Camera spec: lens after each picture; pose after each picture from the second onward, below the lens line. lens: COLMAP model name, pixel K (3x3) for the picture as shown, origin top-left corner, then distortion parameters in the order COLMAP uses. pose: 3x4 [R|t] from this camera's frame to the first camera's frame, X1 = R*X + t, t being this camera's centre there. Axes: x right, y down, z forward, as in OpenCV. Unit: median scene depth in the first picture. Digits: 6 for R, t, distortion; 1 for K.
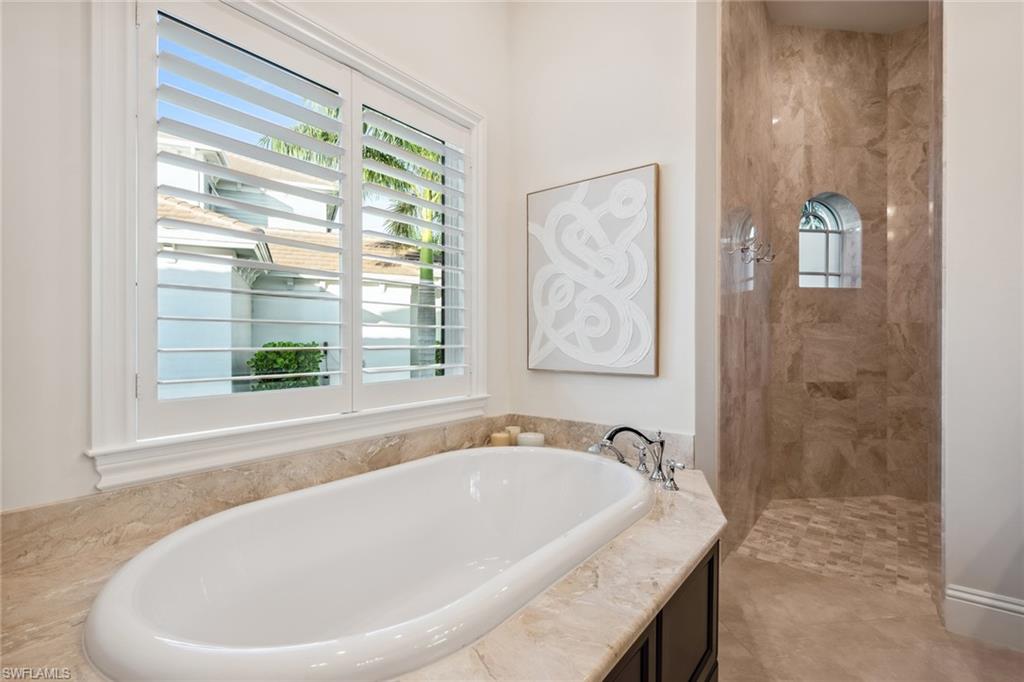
lens RADIAL K [[471.1, 0, 512.0], [0, 471.1, 341.0], [0, 0, 1]] dist [0.001347, -0.000077]
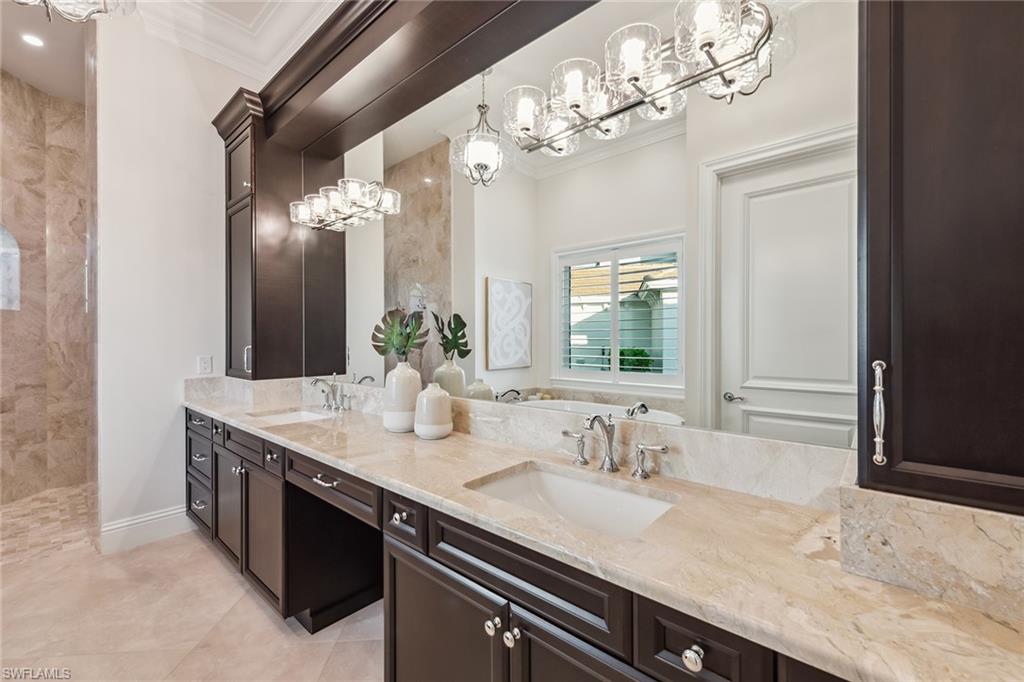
lens RADIAL K [[422.7, 0, 516.2], [0, 422.7, 341.2], [0, 0, 1]] dist [0.001024, 0.000252]
pose [[0.046153, -0.004740, 0.998923, -0.197157], [0.001944, 0.999987, 0.004656, -0.042990], [-0.998932, 0.001728, 0.046162, -0.208676]]
